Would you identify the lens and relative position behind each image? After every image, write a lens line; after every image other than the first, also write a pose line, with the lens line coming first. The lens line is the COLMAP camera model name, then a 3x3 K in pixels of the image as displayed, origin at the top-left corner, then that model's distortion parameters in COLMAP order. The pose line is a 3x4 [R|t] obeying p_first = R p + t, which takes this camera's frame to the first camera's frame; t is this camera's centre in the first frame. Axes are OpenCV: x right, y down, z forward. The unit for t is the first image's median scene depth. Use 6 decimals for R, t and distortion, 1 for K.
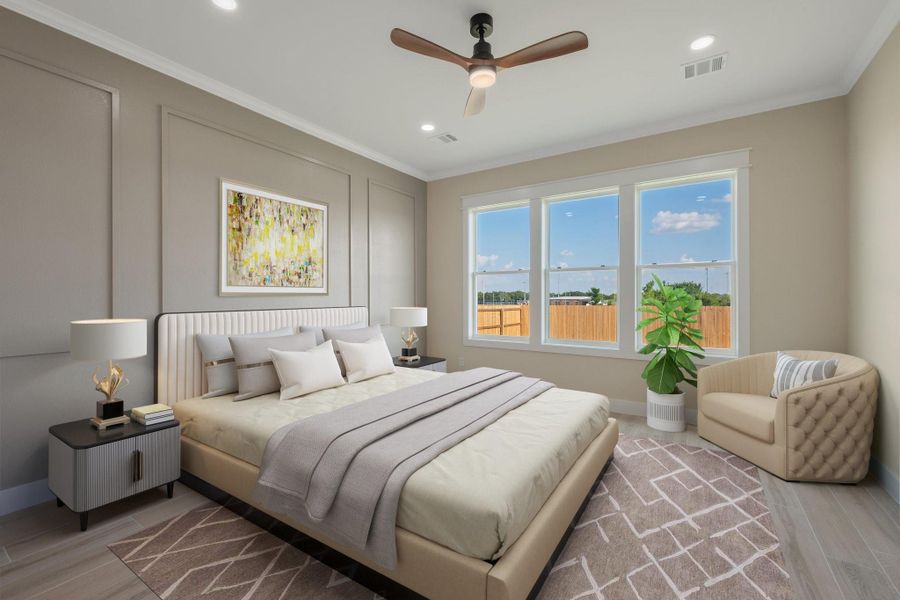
lens RADIAL K [[384.3, 0, 462.3], [0, 384.3, 285.7], [0, 0, 1]] dist [-0.002756, 0.000064]
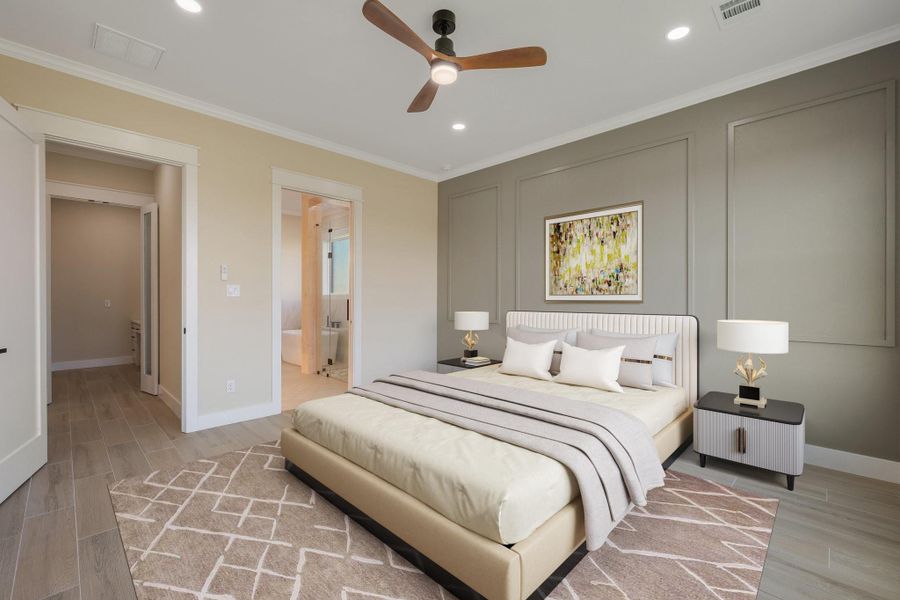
lens RADIAL K [[384.3, 0, 450.4], [0, 384.3, 305.3], [0, 0, 1]] dist [-0.002756, 0.000064]
pose [[-0.206826, -0.006106, -0.978359, 0.755399], [0.005653, 0.999956, -0.007436, 0.042076], [0.978361, -0.007069, -0.206783, 0.897810]]
